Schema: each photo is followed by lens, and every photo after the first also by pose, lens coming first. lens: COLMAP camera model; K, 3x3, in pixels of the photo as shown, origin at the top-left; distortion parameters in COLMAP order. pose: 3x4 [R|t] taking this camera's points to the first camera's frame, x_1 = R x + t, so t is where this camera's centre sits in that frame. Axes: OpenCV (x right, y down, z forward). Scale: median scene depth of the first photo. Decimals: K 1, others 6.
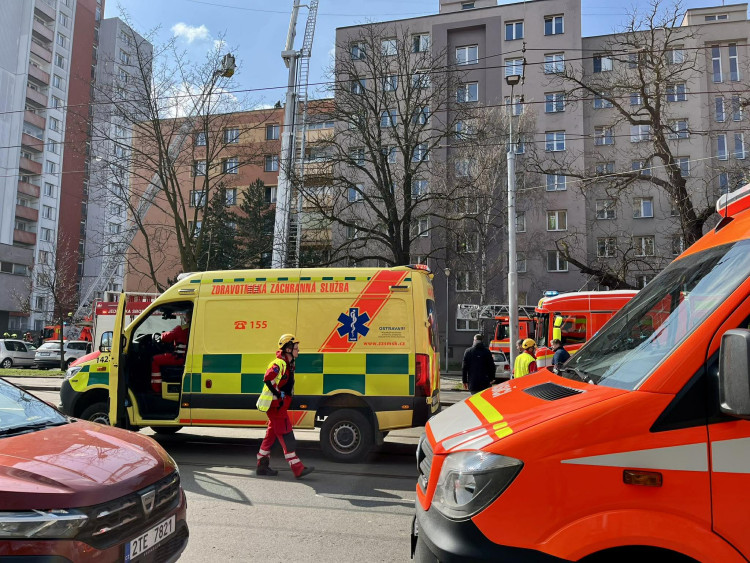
lens RADIAL K [[554.0, 0, 375.0], [0, 554.0, 281.5], [0, 0, 1]] dist [0.070465, -0.091546]
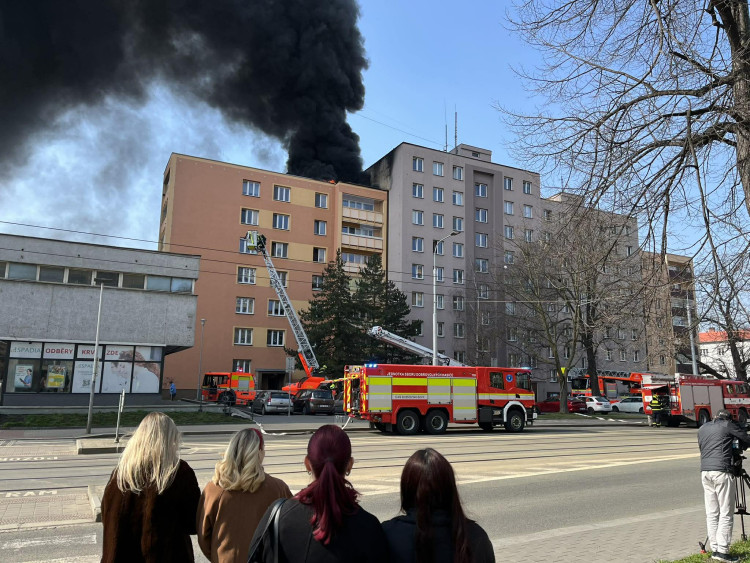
lens RADIAL K [[554.0, 0, 375.0], [0, 554.0, 281.5], [0, 0, 1]] dist [0.070465, -0.091546]
pose [[0.751478, 0.120337, 0.648691, -4.939550], [-0.098584, 0.992668, -0.069942, -0.163893], [-0.652351, -0.011391, 0.757831, 0.307923]]
